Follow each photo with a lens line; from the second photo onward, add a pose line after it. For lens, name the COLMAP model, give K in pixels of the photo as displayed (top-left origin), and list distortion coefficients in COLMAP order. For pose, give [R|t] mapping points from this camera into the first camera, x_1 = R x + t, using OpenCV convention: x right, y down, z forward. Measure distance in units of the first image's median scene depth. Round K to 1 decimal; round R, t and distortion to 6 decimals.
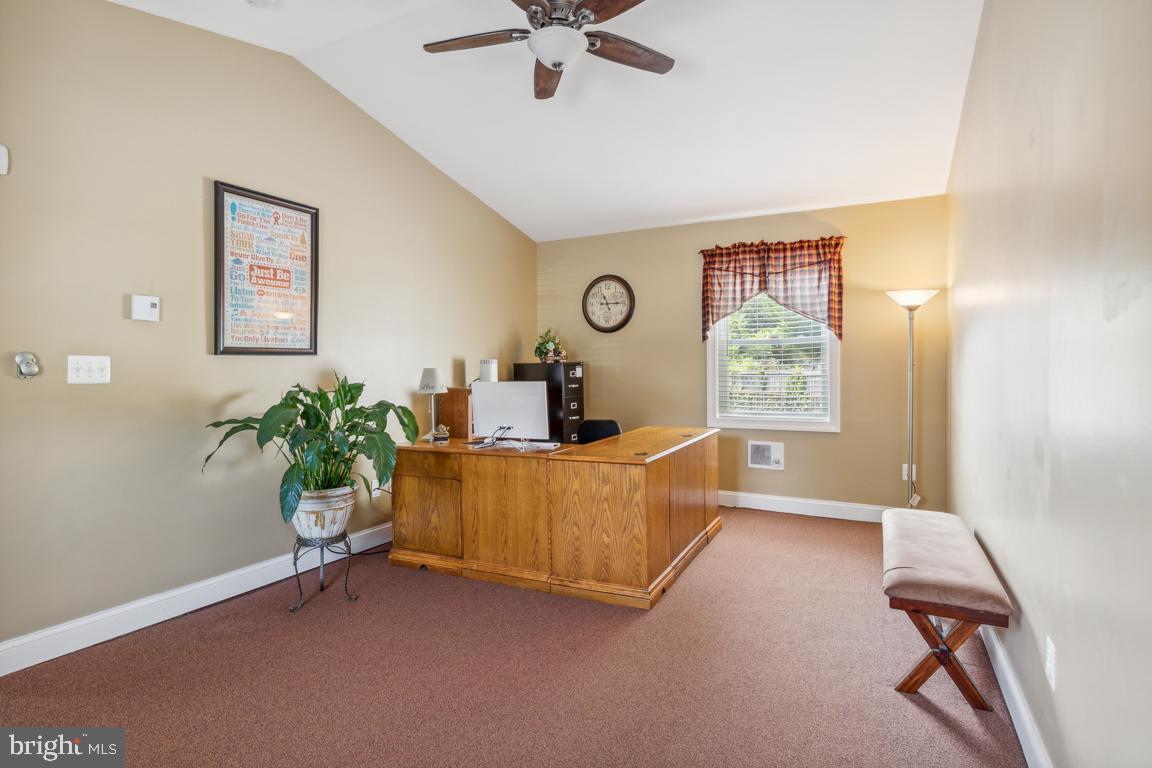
lens RADIAL K [[588.0, 0, 577.7], [0, 588.0, 375.9], [0, 0, 1]] dist [0.002903, 0.000316]
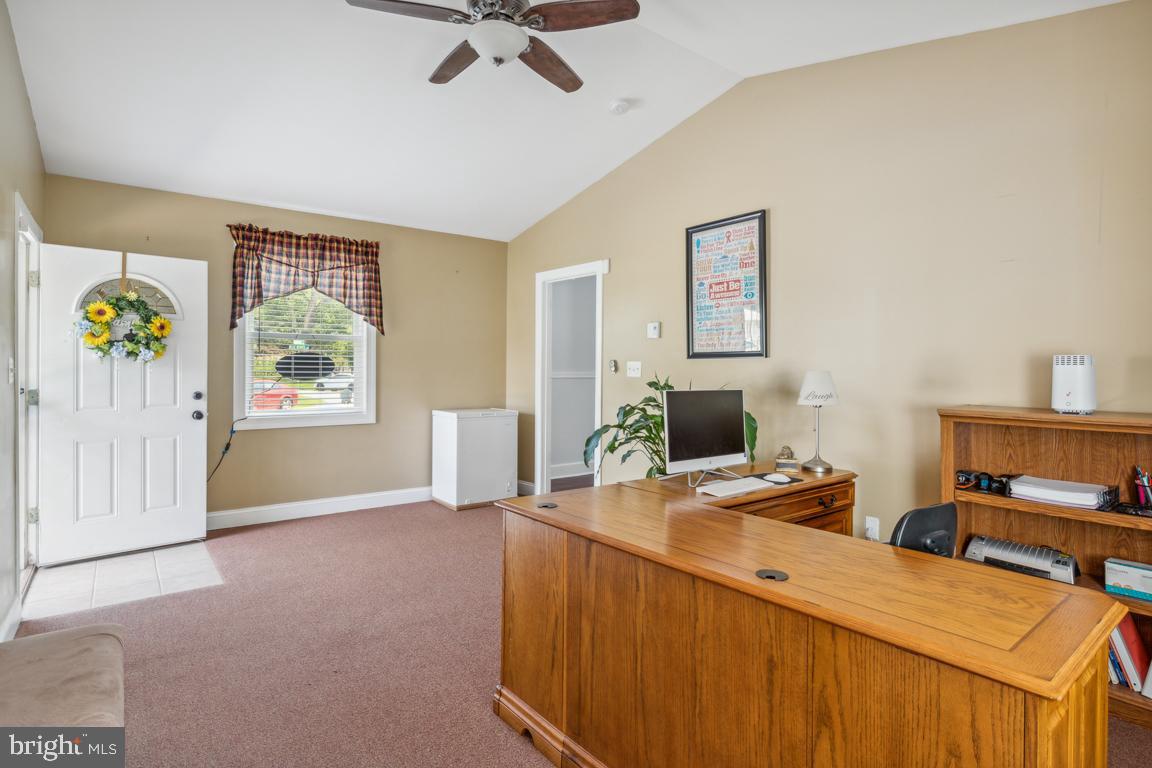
lens RADIAL K [[588.0, 0, 578.0], [0, 588.0, 377.9], [0, 0, 1]] dist [0.002903, 0.000316]
pose [[-0.424428, 0.016467, -0.905312, 0.637305], [-0.020427, 0.999406, 0.027755, -0.023127], [0.905231, 0.030273, -0.423840, 1.230786]]
